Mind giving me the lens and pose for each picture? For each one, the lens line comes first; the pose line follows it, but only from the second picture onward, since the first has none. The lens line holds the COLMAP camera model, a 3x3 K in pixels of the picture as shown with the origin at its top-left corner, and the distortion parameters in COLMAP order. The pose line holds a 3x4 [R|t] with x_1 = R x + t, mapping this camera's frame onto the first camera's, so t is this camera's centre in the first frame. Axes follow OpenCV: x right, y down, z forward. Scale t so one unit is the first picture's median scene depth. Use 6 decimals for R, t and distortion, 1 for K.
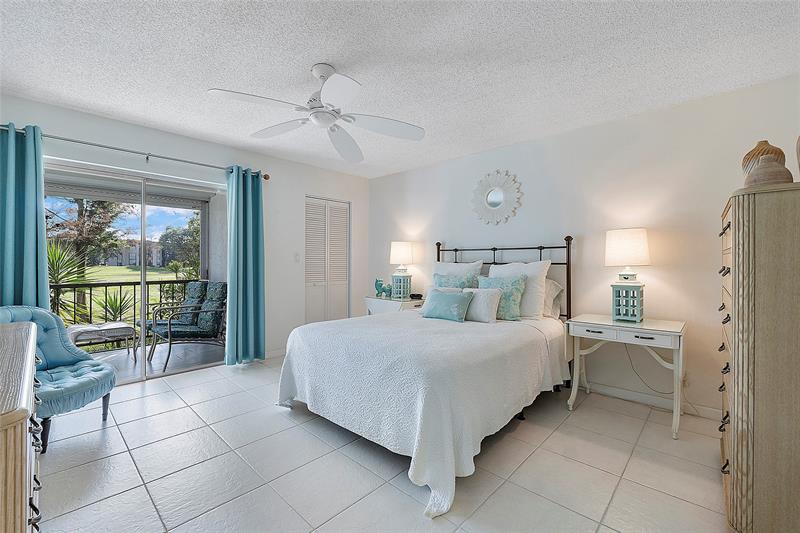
lens RADIAL K [[341.0, 0, 401.6], [0, 341.0, 261.7], [0, 0, 1]] dist [-0.002114, 0.000732]
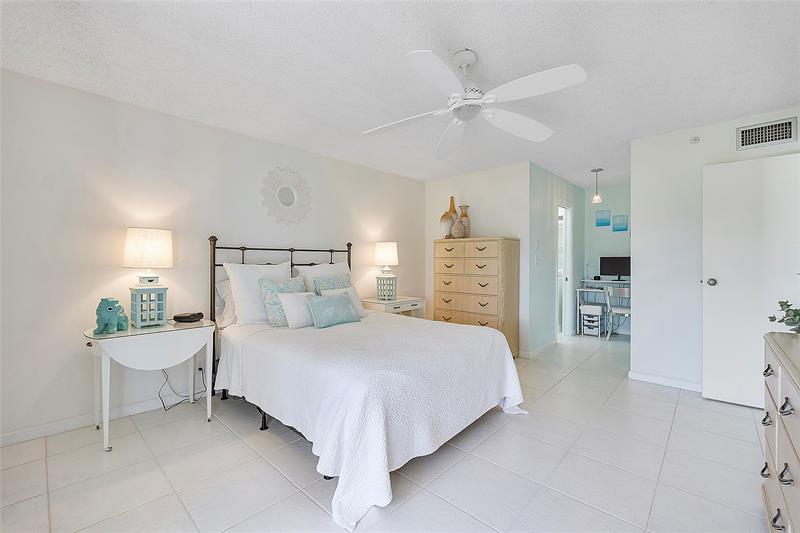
lens RADIAL K [[341.0, 0, 399.9], [0, 341.0, 262.8], [0, 0, 1]] dist [-0.002114, 0.000732]
pose [[-0.012013, -0.002609, 0.999924, -0.710596], [0.007822, 0.999966, 0.002703, -0.000804], [-0.999897, 0.007854, -0.011992, 0.736731]]
